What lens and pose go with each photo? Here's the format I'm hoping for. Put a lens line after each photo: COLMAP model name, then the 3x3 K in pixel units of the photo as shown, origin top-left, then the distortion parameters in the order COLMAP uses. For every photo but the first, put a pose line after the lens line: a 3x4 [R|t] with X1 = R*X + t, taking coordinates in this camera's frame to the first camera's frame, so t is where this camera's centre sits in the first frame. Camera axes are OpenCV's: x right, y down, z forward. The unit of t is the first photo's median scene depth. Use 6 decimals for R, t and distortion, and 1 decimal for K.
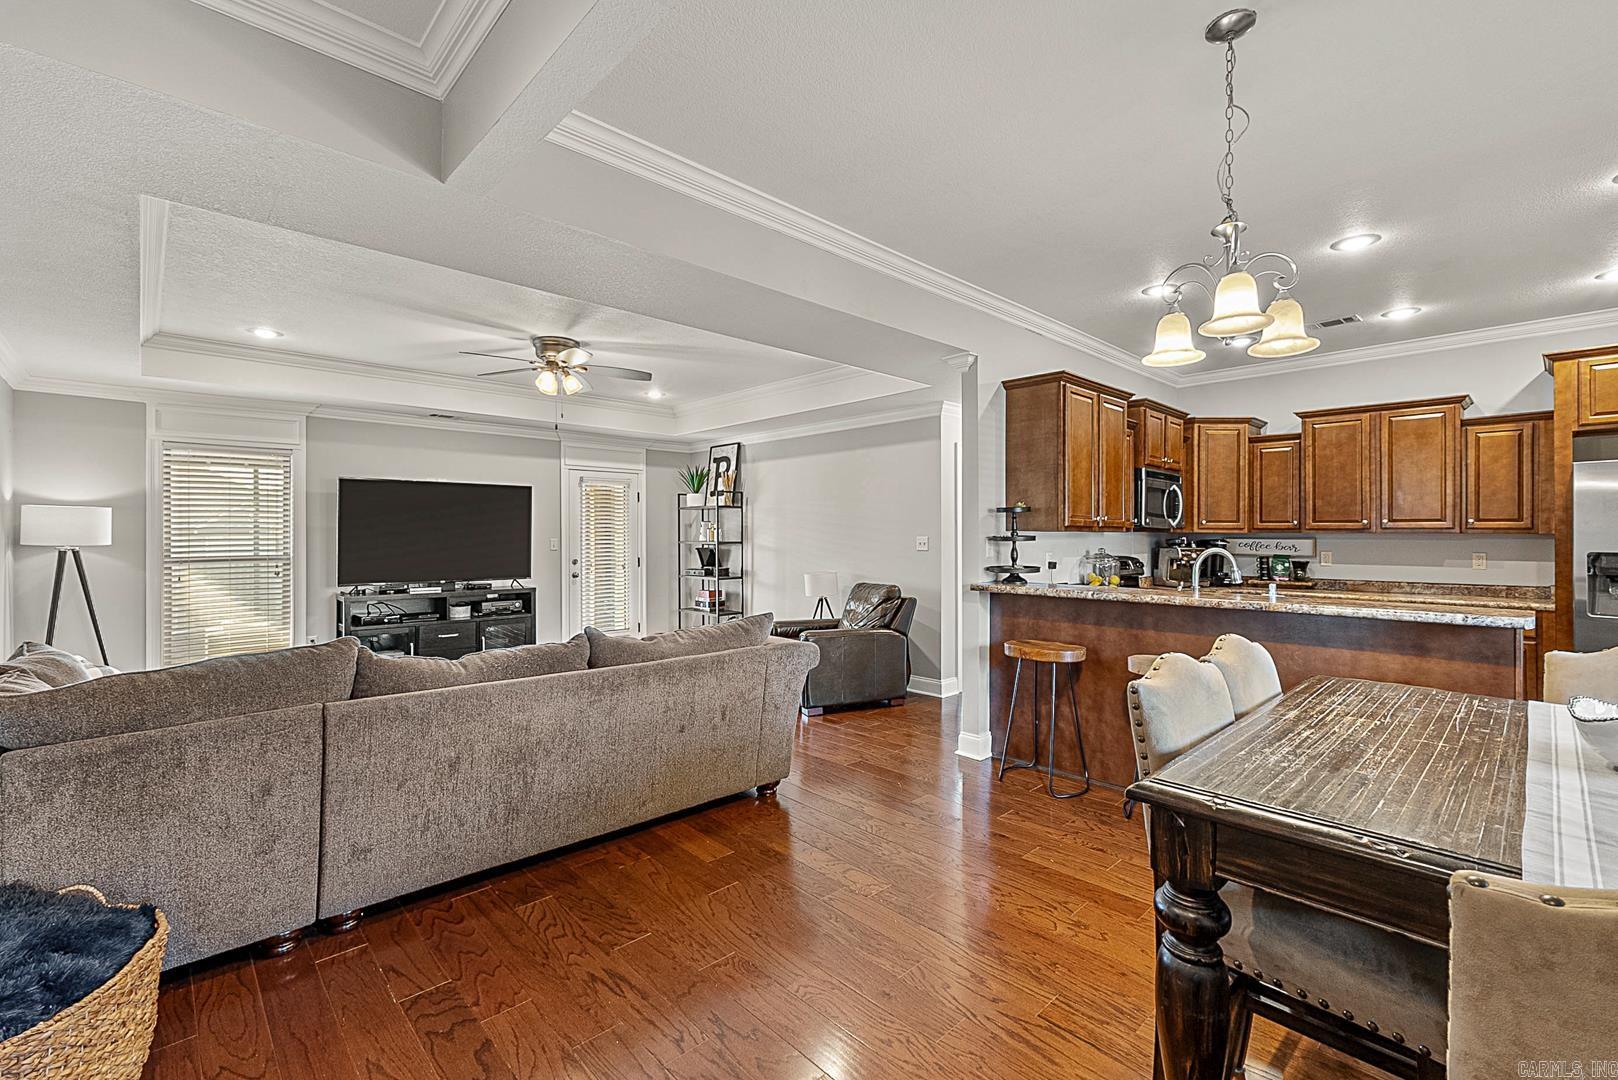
lens RADIAL K [[690.8, 0, 809.0], [0, 690.8, 540.0], [0, 0, 1]] dist [0.001284, 0.000139]
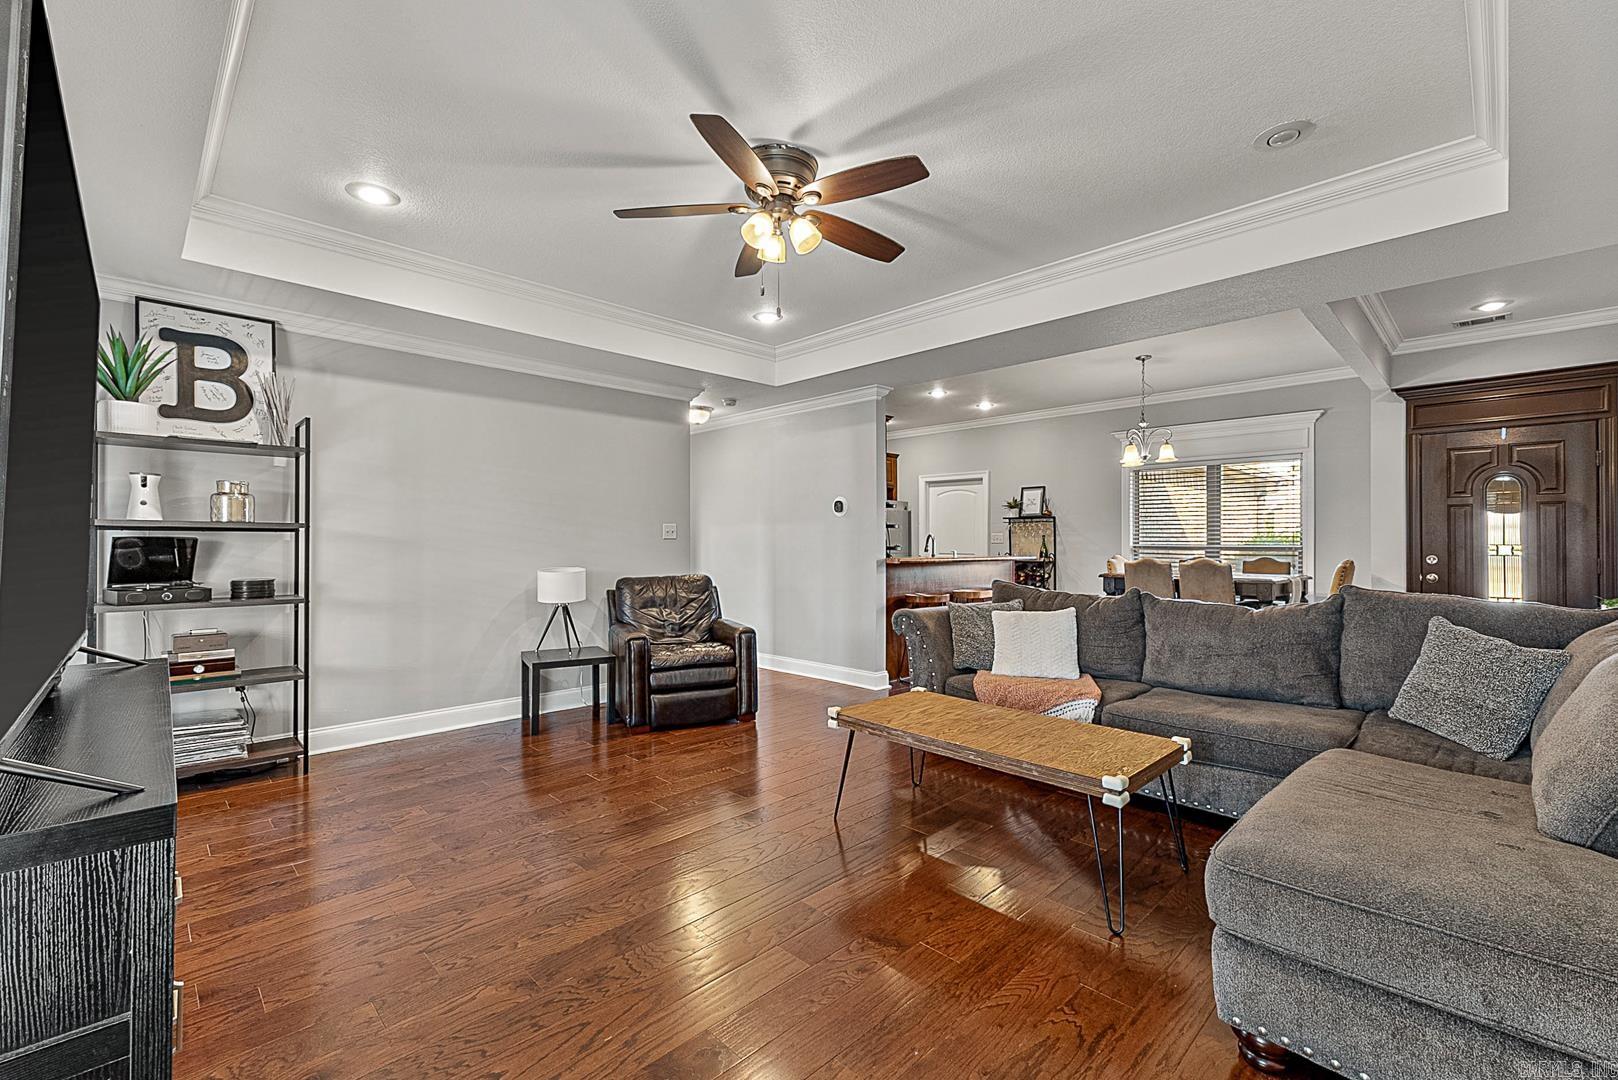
lens RADIAL K [[690.8, 0, 809.0], [0, 690.8, 540.0], [0, 0, 1]] dist [0.001284, 0.000139]
pose [[-0.022350, 0.005021, 0.999738, -0.588340], [0.003375, 0.999982, -0.004946, 0.016754], [-0.999745, 0.003263, -0.022366, 0.621526]]
